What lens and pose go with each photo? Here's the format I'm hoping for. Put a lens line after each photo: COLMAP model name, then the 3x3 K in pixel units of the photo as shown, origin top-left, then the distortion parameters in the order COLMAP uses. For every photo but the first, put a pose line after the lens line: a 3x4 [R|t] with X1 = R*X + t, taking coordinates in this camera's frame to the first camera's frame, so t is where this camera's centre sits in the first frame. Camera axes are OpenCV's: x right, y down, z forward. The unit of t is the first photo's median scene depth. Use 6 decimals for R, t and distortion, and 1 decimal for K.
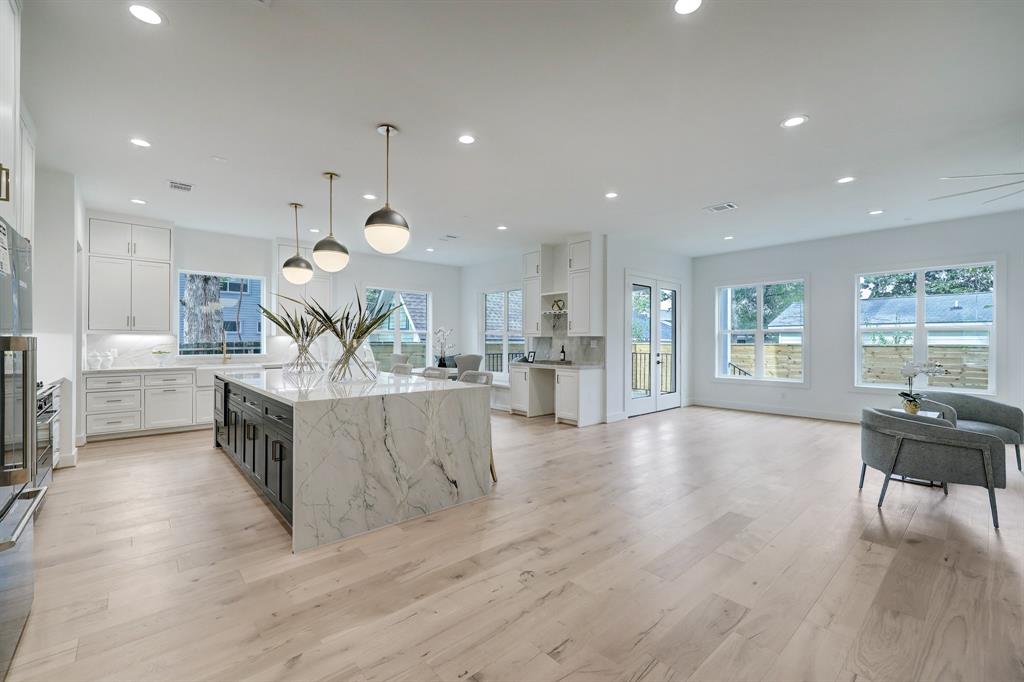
lens RADIAL K [[425.2, 0, 509.7], [0, 425.2, 340.9], [0, 0, 1]] dist [-0.000957, -0.000275]
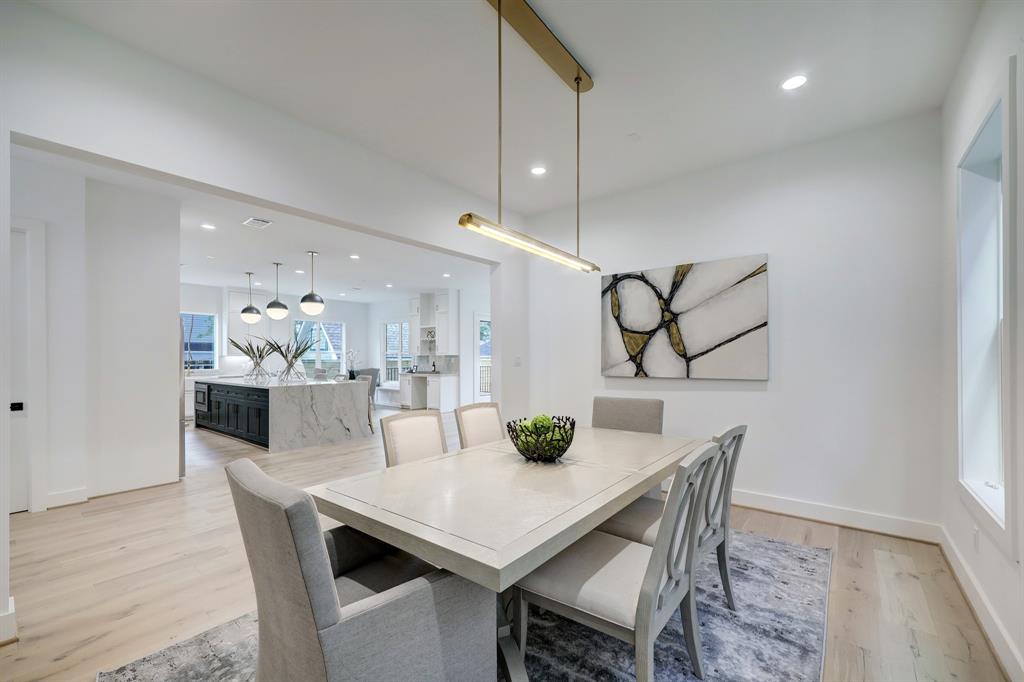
lens RADIAL K [[413.1, 0, 502.7], [0, 413.1, 356.3], [0, 0, 1]] dist [0.000157, -0.000010]
pose [[0.987010, -0.005569, 0.160563, 0.142258], [0.006009, 0.999979, -0.002256, -0.002488], [-0.160547, 0.003192, 0.987023, -0.533394]]
